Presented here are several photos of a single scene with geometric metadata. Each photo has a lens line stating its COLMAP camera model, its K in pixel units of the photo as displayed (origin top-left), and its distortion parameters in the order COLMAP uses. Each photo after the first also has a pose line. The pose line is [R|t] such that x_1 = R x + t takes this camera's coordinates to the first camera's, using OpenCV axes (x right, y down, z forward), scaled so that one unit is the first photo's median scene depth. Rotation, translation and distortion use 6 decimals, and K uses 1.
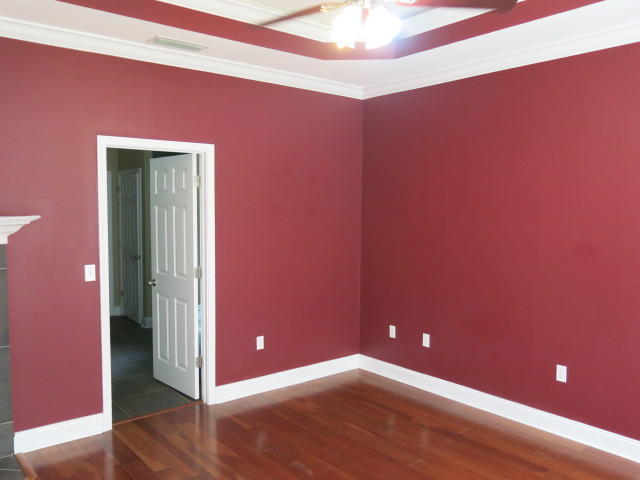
lens RADIAL K [[533.3, 0, 321.5], [0, 533.3, 241.8], [0, 0, 1]] dist [-0.025411, 0.005747]
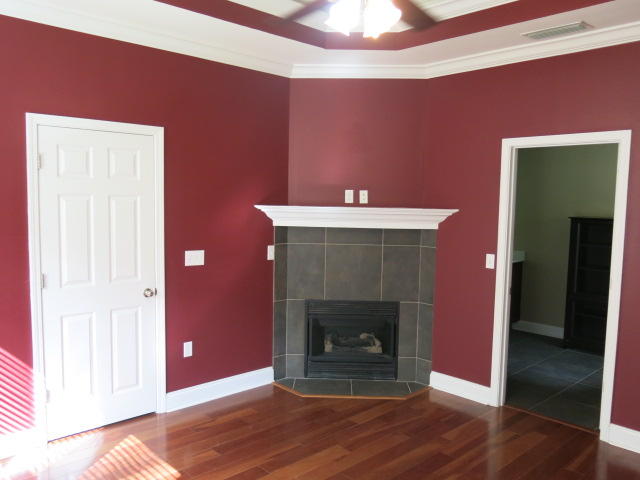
lens RADIAL K [[533.3, 0, 320.9], [0, 533.3, 239.0], [0, 0, 1]] dist [-0.025411, 0.005747]
pose [[0.069855, 0.074707, -0.994756, 0.668678], [-0.088349, 0.993737, 0.068426, -0.034505], [0.993637, 0.083106, 0.076018, 0.549878]]
